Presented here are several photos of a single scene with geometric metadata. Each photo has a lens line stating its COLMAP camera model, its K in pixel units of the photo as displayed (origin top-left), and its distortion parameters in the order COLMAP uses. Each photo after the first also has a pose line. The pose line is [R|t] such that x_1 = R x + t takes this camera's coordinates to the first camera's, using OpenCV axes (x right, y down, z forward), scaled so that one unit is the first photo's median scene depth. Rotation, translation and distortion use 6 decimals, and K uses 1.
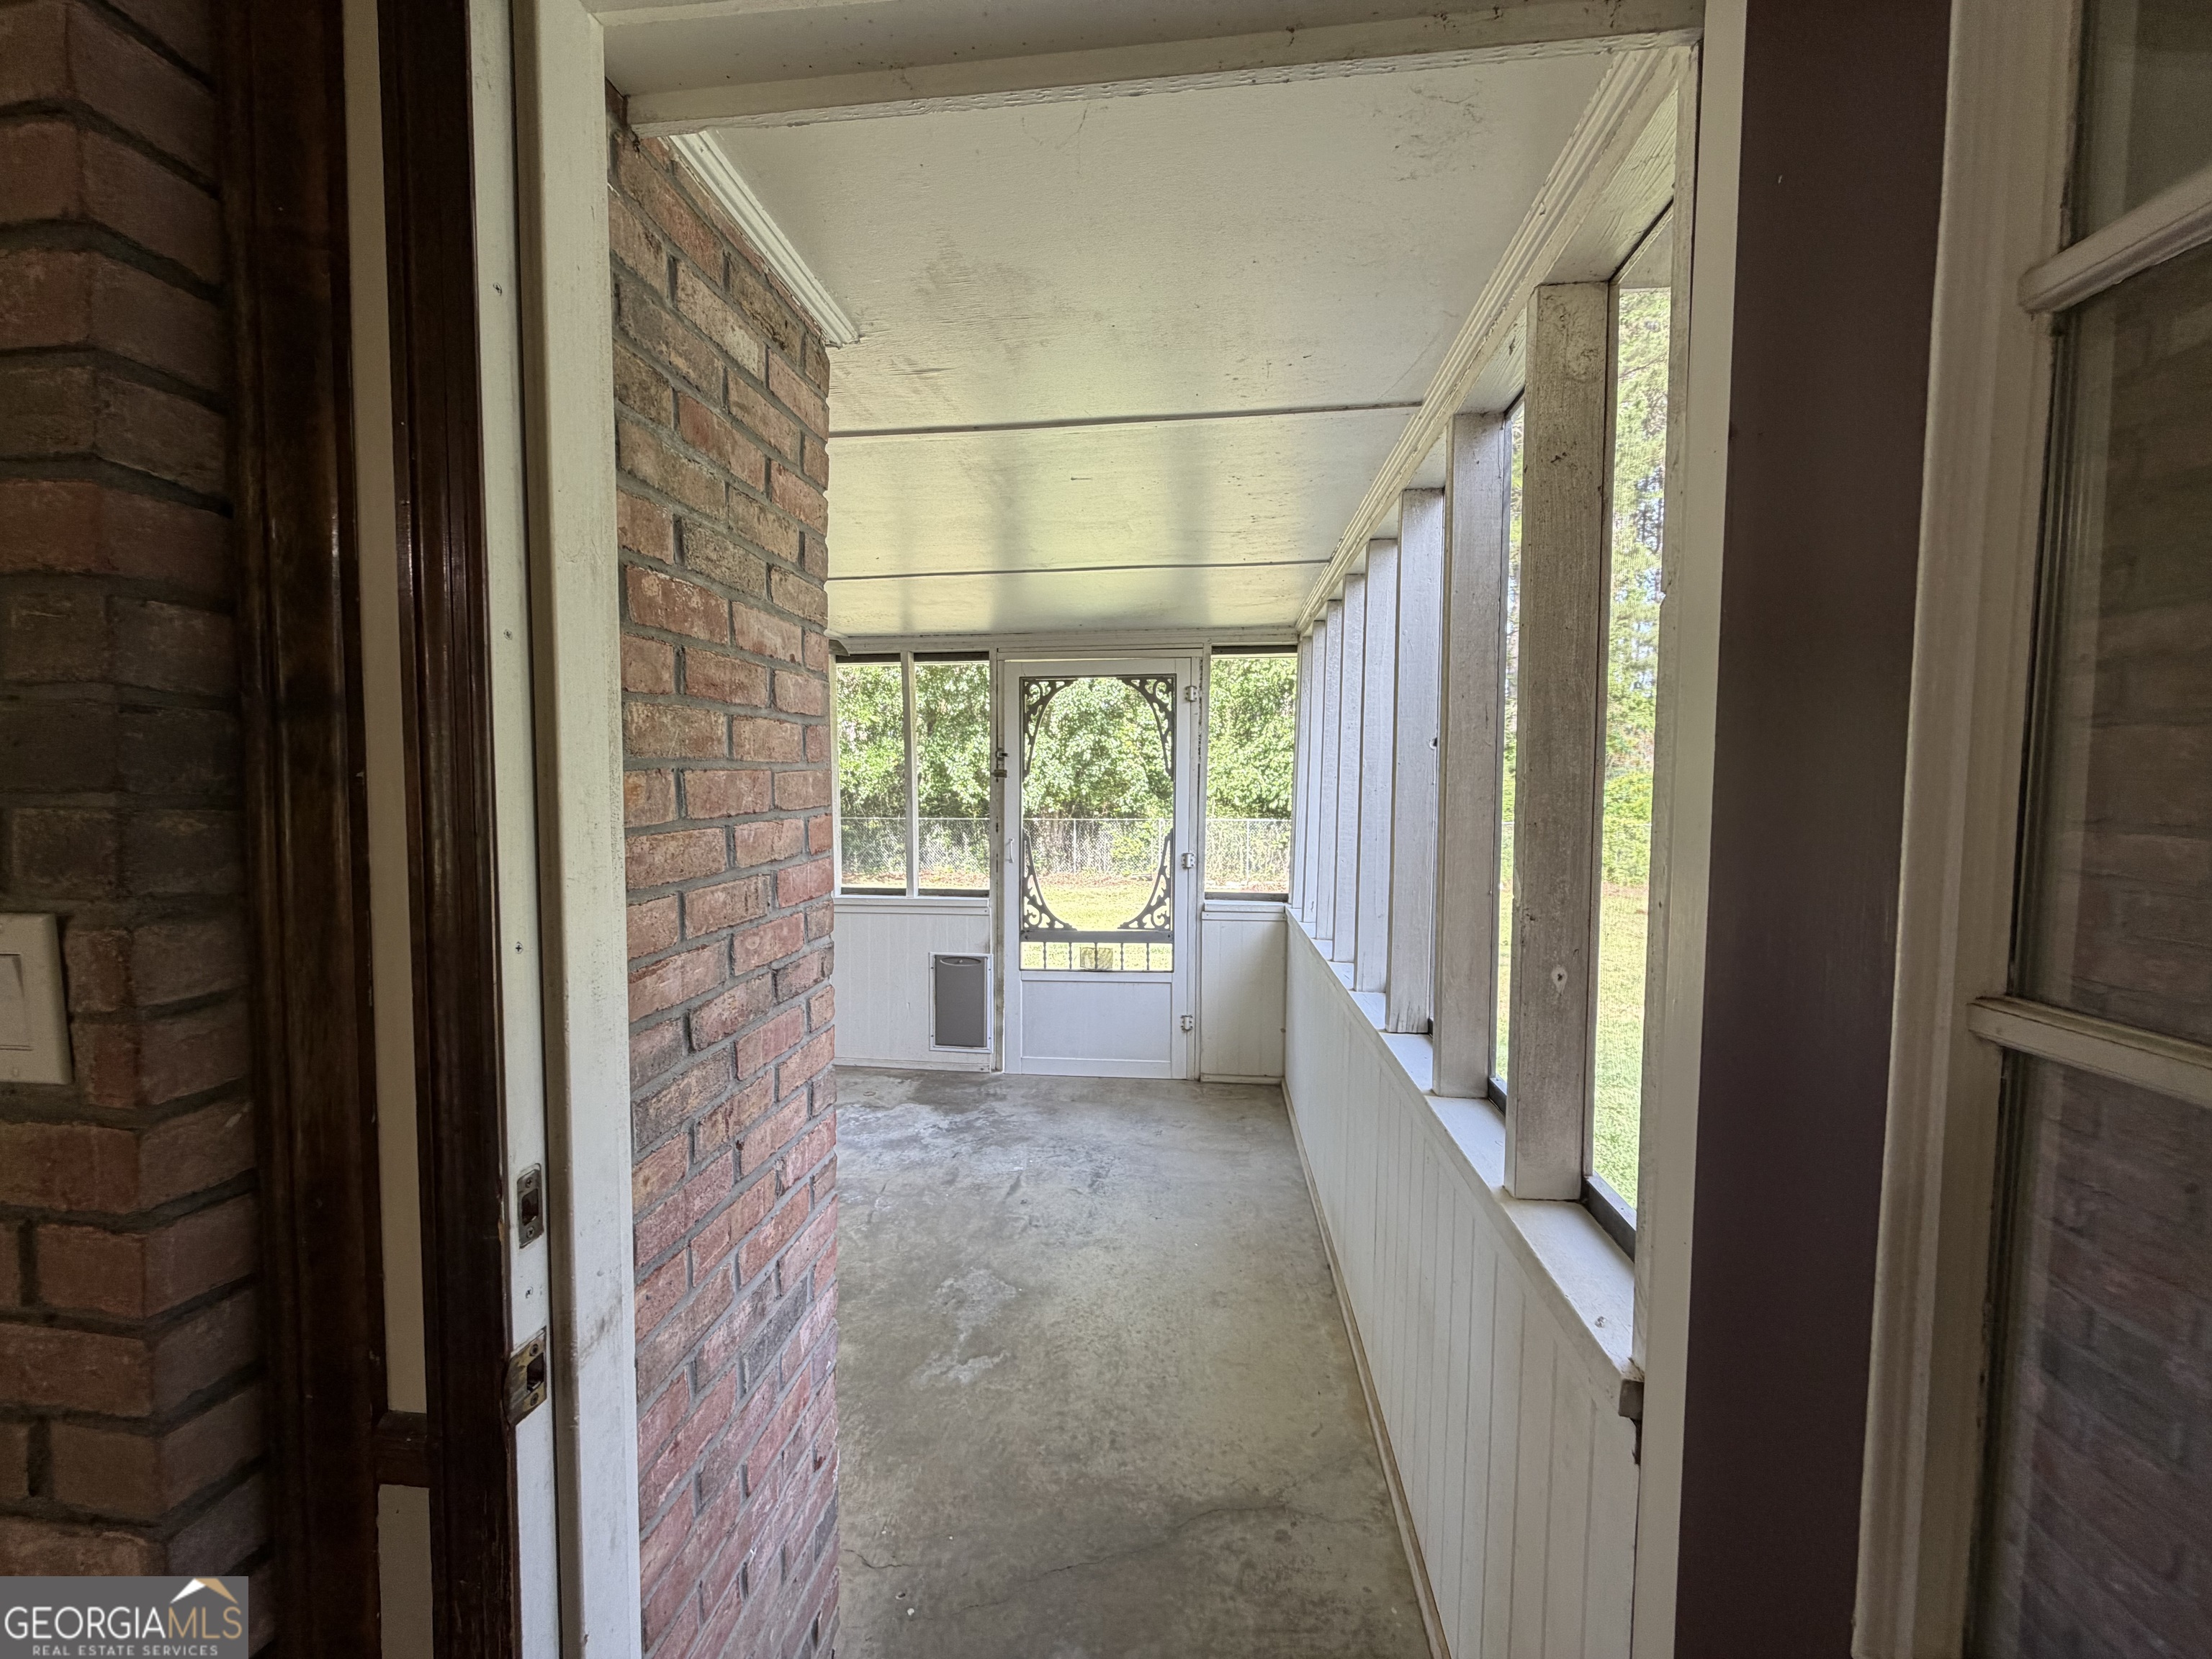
lens RADIAL K [[881.1, 0, 1103.0], [0, 881.1, 829.5], [0, 0, 1]] dist [0.000783, 0.000357]
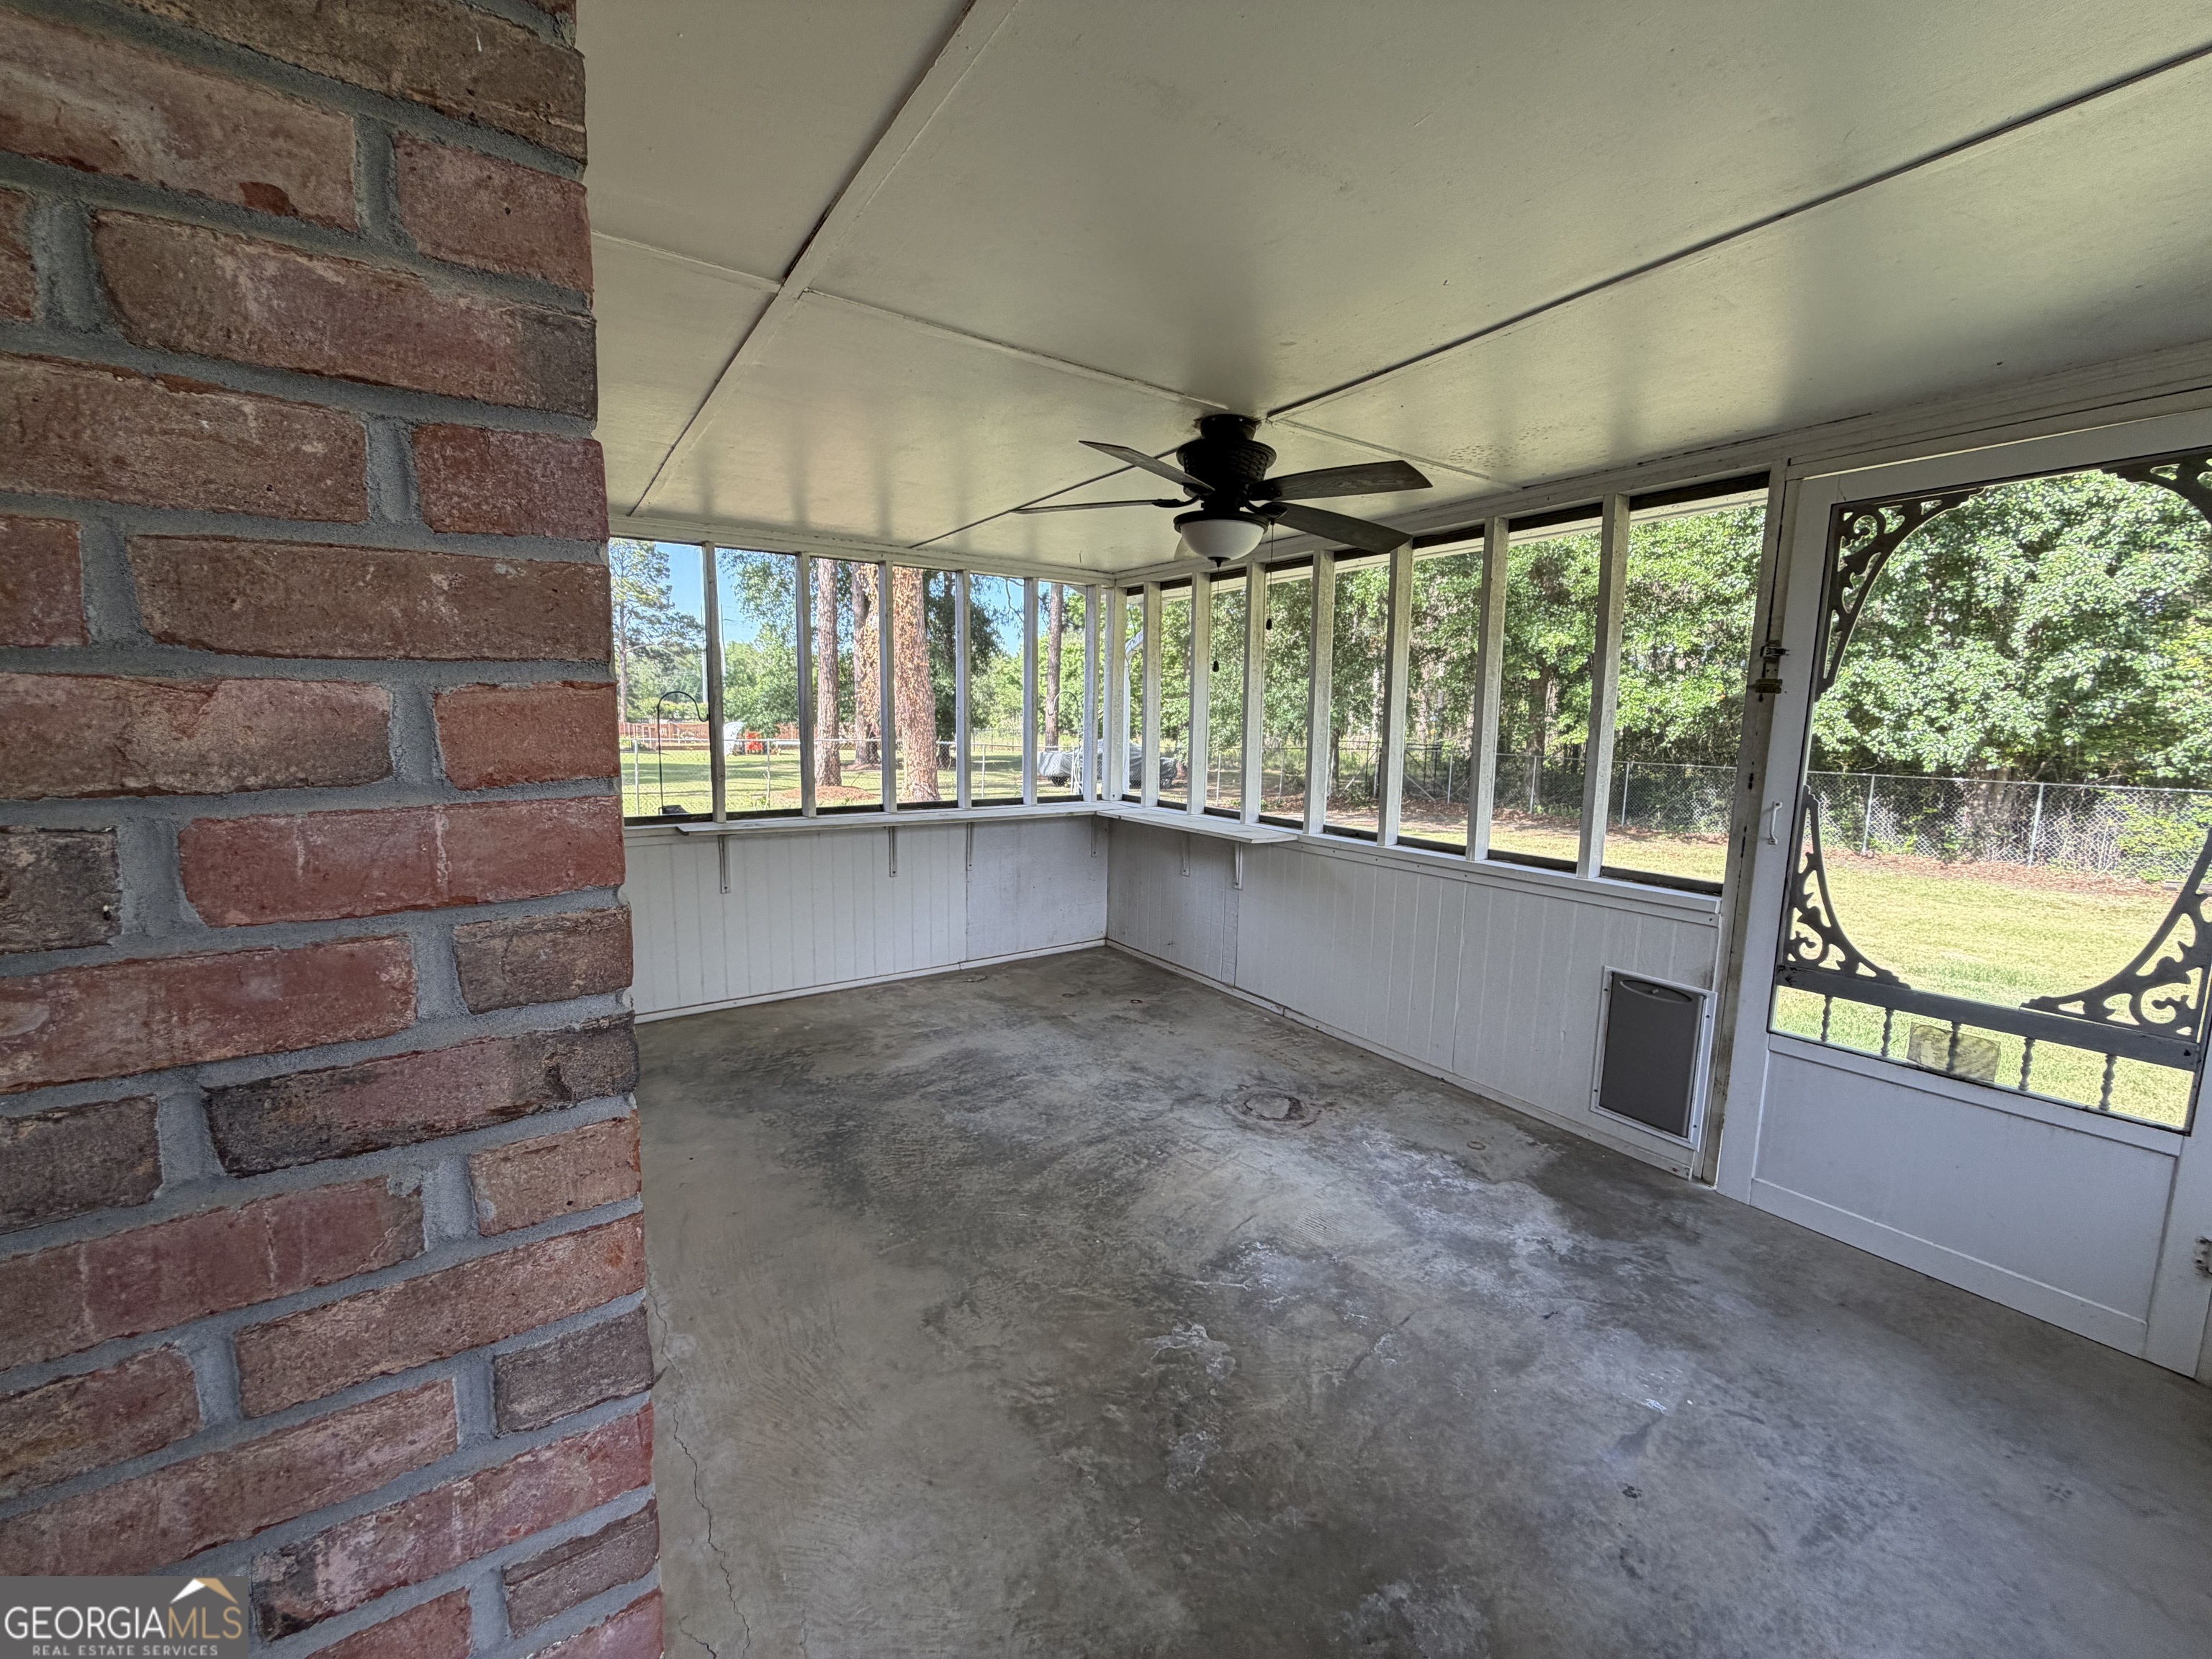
lens RADIAL K [[881.1, 0, 1103.0], [0, 881.1, 829.5], [0, 0, 1]] dist [0.000783, 0.000357]
pose [[0.652734, 0.107349, -0.749943, 0.039701], [-0.055816, 0.994034, 0.093709, -0.001181], [0.755529, -0.019308, 0.654831, 0.300000]]
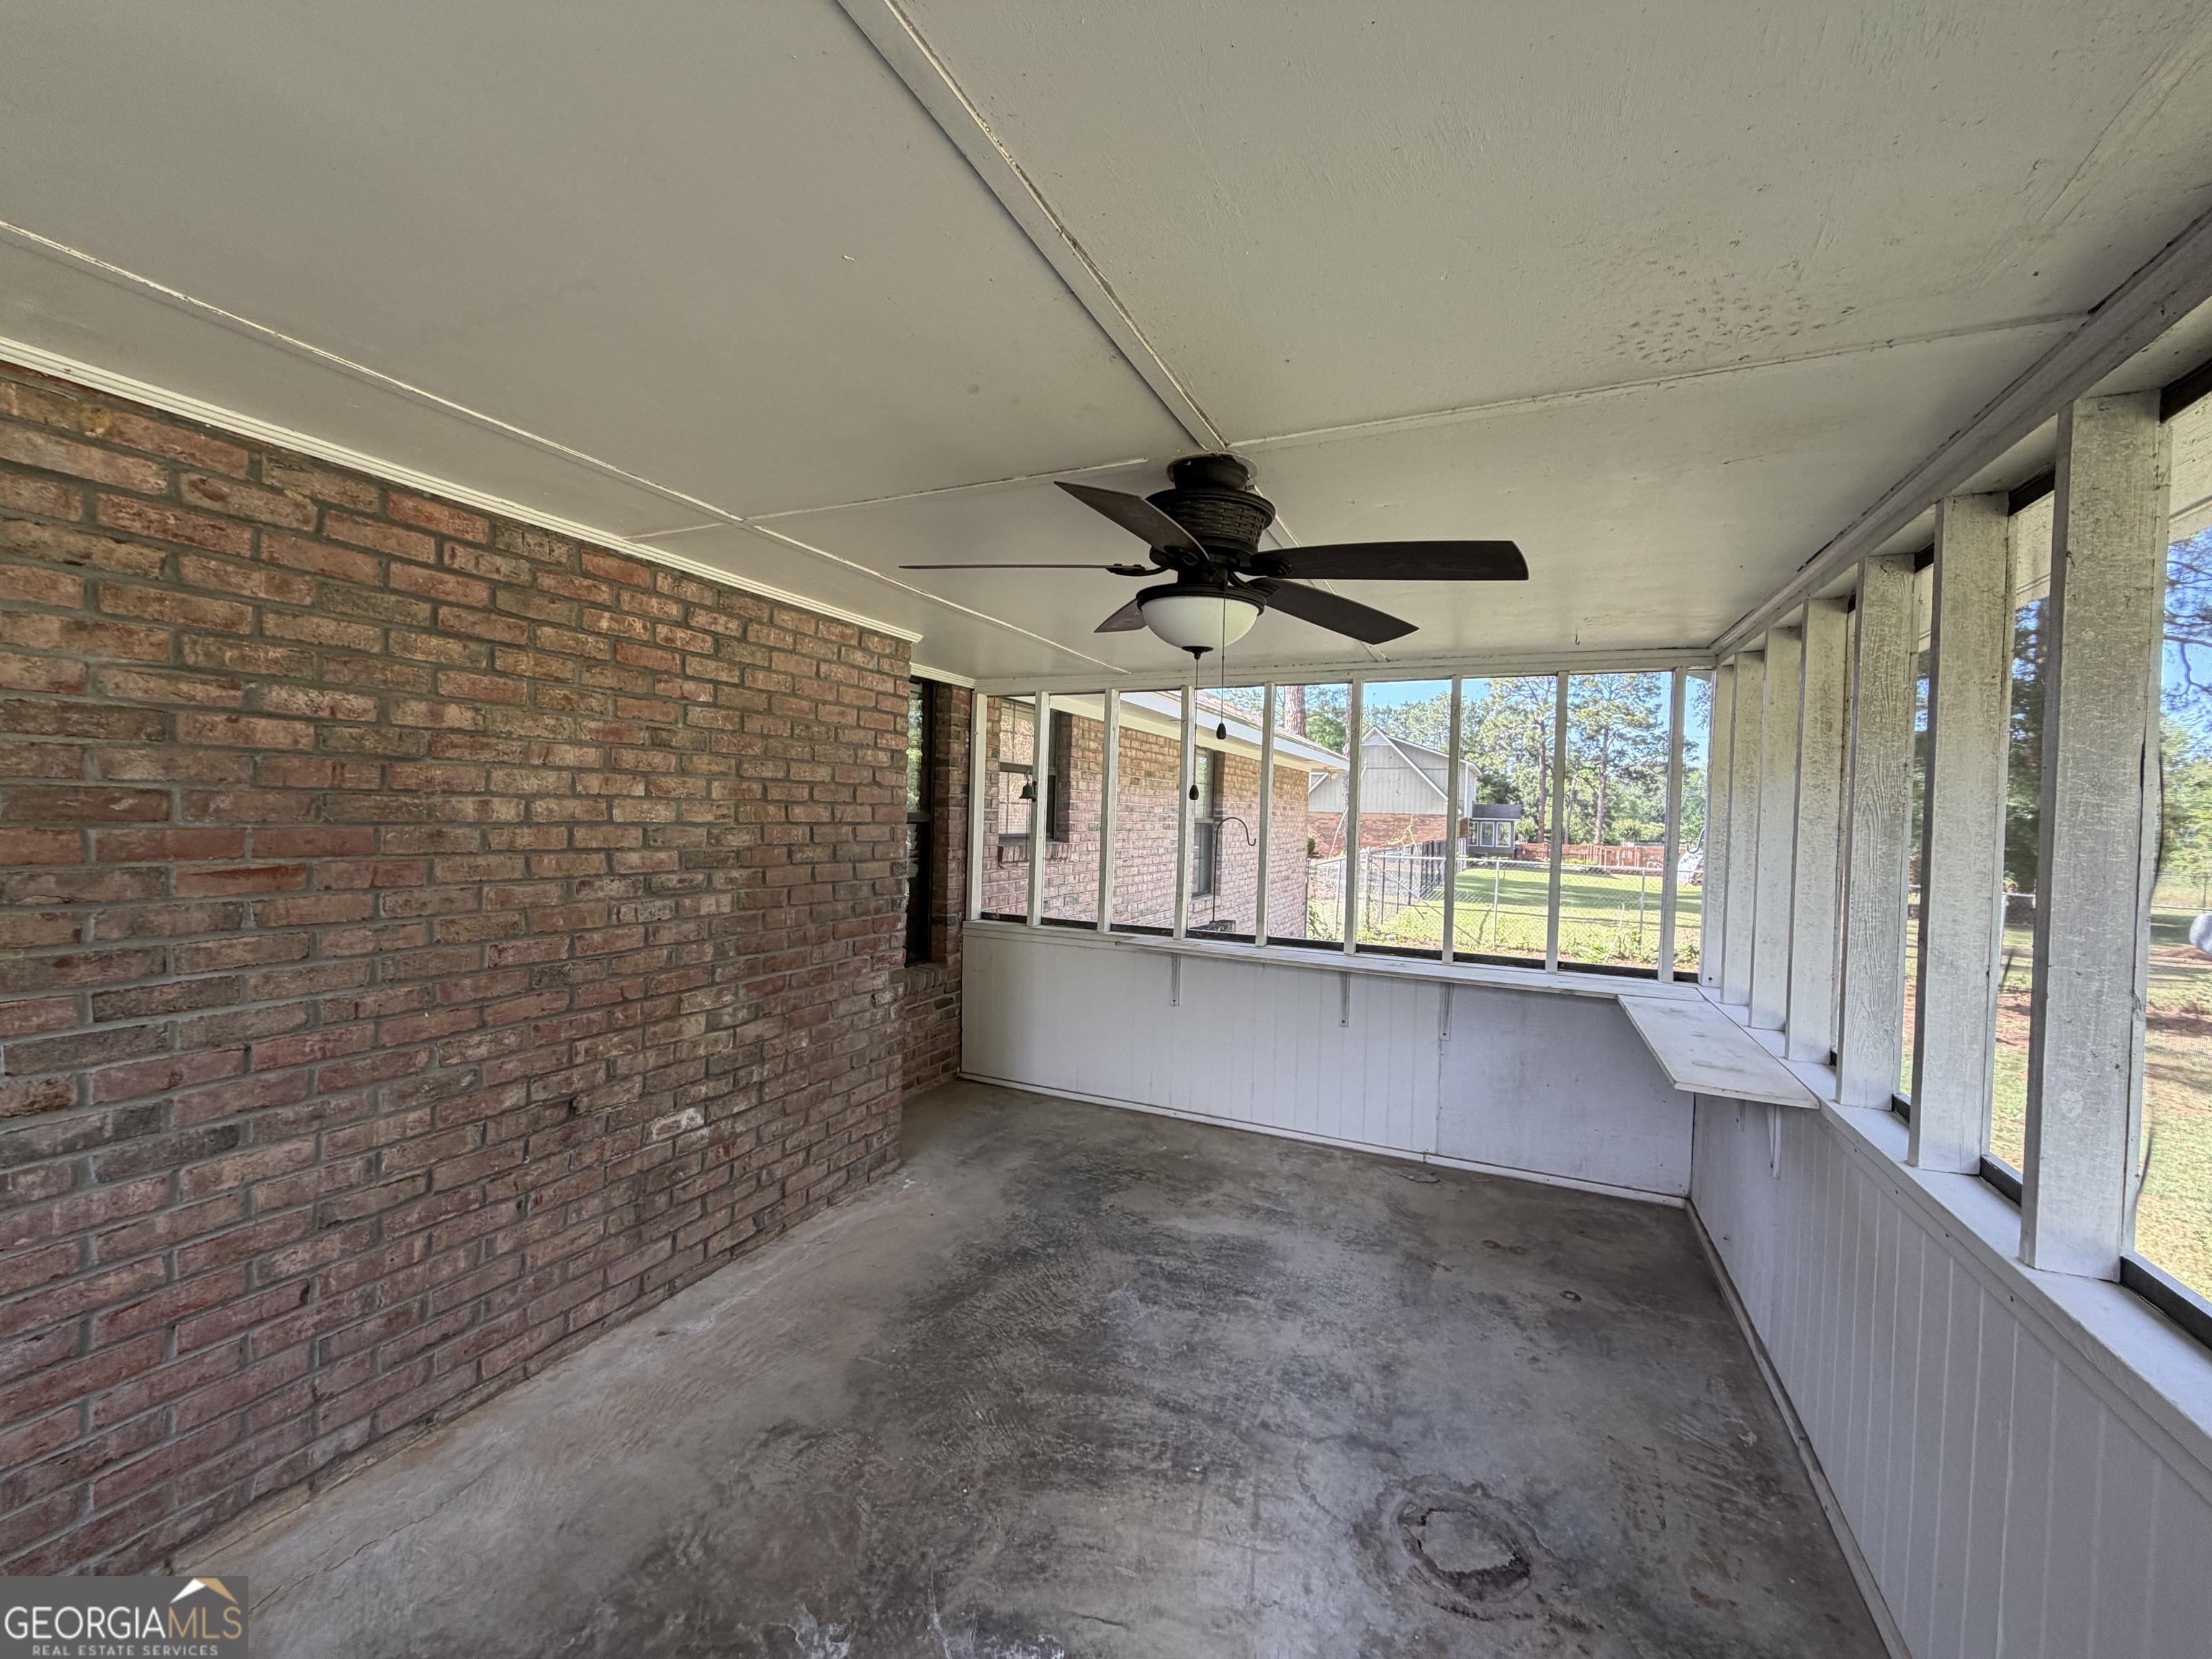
lens RADIAL K [[881.1, 0, 1103.0], [0, 881.1, 829.5], [0, 0, 1]] dist [0.000783, 0.000357]
pose [[-0.309455, 0.008641, -0.950875, 0.057361], [-0.083364, 0.995862, 0.036180, -0.052243], [0.947253, 0.090465, -0.307454, 0.812916]]
